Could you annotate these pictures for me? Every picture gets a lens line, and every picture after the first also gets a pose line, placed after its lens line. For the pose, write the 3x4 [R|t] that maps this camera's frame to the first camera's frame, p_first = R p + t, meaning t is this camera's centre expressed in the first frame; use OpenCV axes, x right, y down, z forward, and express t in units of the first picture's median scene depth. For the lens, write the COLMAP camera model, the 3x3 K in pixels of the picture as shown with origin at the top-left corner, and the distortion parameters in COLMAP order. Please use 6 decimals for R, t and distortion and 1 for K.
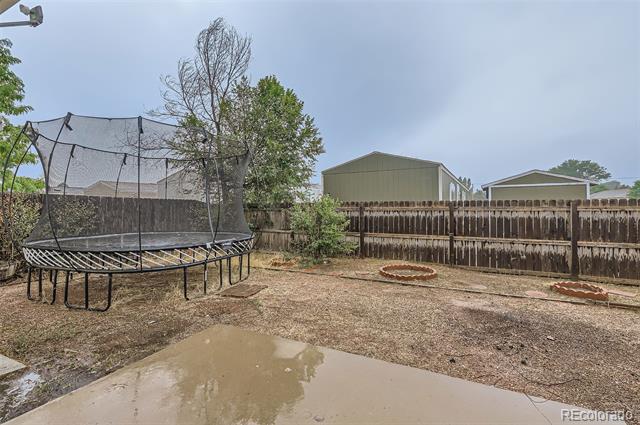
lens RADIAL K [[299.7, 0, 322.8], [0, 299.7, 201.0], [0, 0, 1]] dist [0.014351, -0.005098]
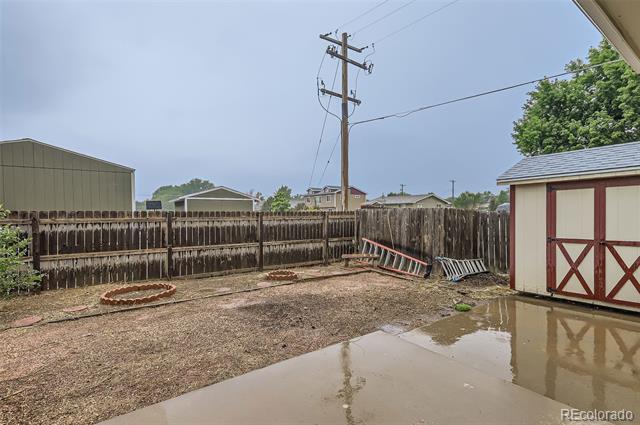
lens RADIAL K [[299.7, 0, 319.8], [0, 299.7, 213.8], [0, 0, 1]] dist [0.014351, -0.005098]
pose [[0.465509, 0.006370, 0.885020, -0.231420], [-0.010770, 0.999941, -0.001533, 0.004173], [-0.884978, -0.008819, 0.465550, 0.138085]]
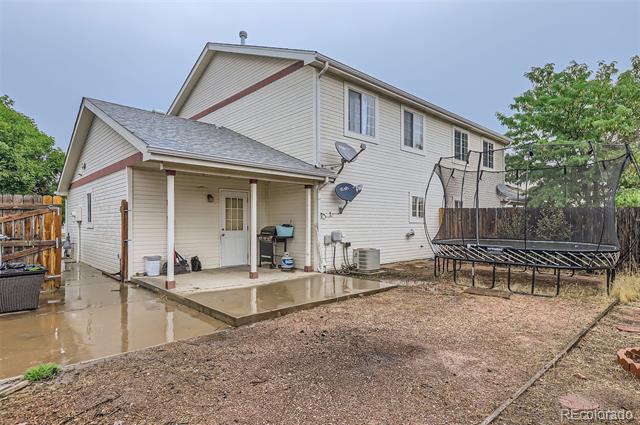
lens RADIAL K [[360.6, 0, 319.0], [0, 360.6, 216.4], [0, 0, 1]] dist [-0.000122, -0.000021]
pose [[-0.340686, -0.010420, -0.940119, 0.854057], [0.007371, 0.999878, -0.013753, 0.032487], [0.940148, -0.011616, -0.340568, 0.659348]]
